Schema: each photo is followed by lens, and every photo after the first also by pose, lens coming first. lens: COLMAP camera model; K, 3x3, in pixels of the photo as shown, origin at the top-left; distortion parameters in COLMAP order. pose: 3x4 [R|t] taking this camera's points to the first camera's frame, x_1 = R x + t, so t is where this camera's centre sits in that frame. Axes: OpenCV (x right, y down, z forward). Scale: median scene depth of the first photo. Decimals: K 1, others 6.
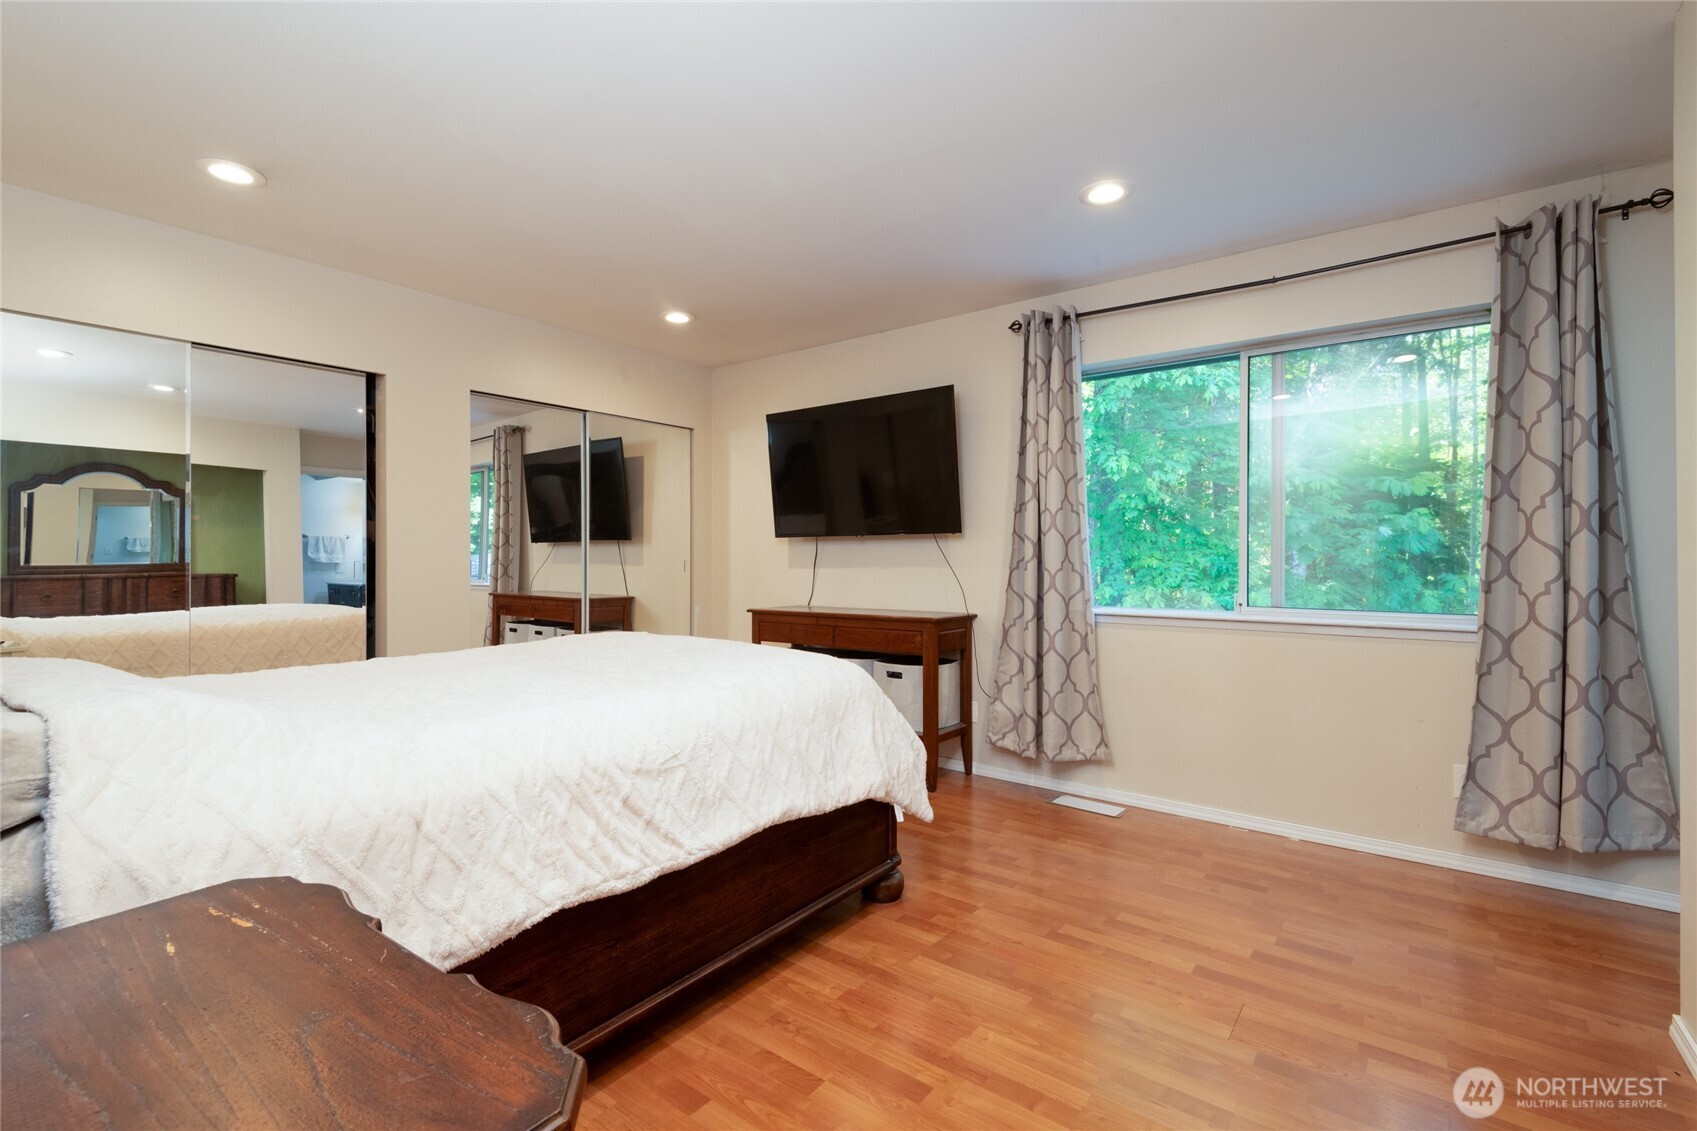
lens RADIAL K [[758.4, 0, 848.7], [0, 758.4, 560.7], [0, 0, 1]] dist [0.021427, -0.011946]
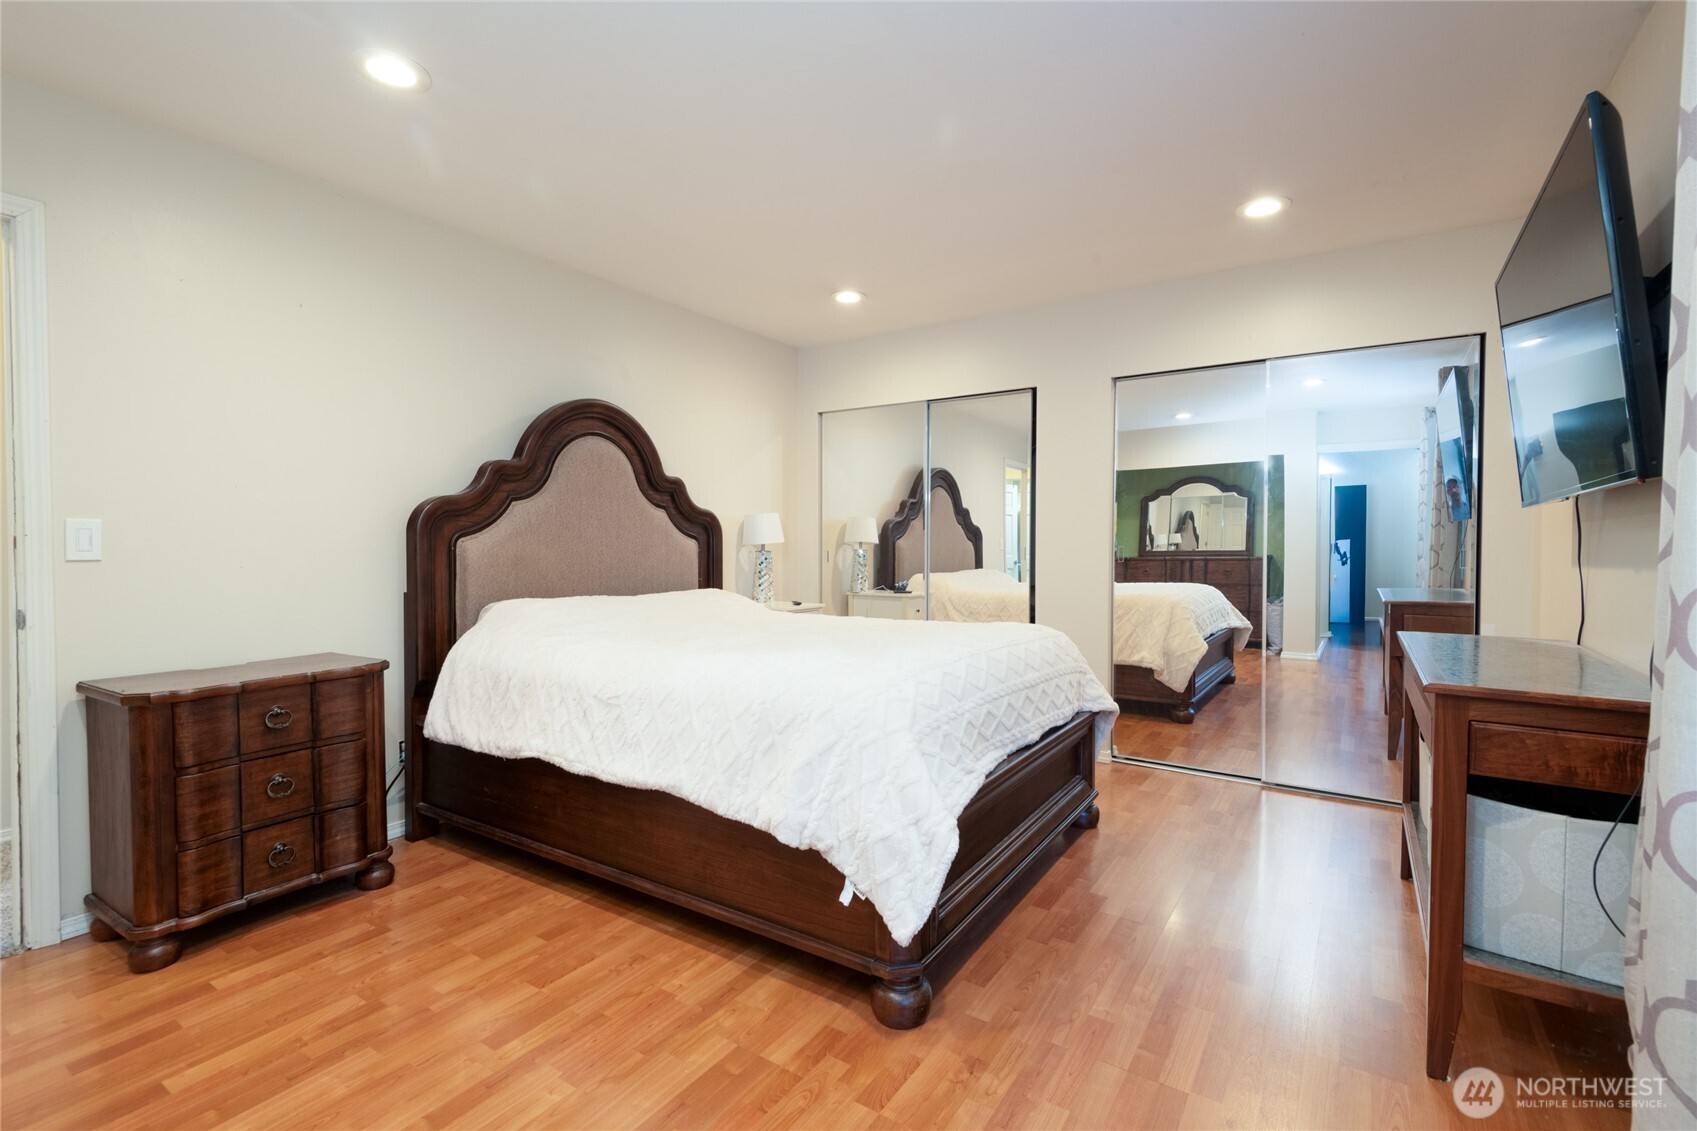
lens RADIAL K [[758.4, 0, 852.6], [0, 758.4, 571.4], [0, 0, 1]] dist [0.021427, -0.011946]
pose [[0.065628, 0.028504, -0.997437, 0.951016], [-0.006516, 0.999583, 0.028137, 0.005834], [0.997823, 0.004653, 0.065786, 1.158804]]
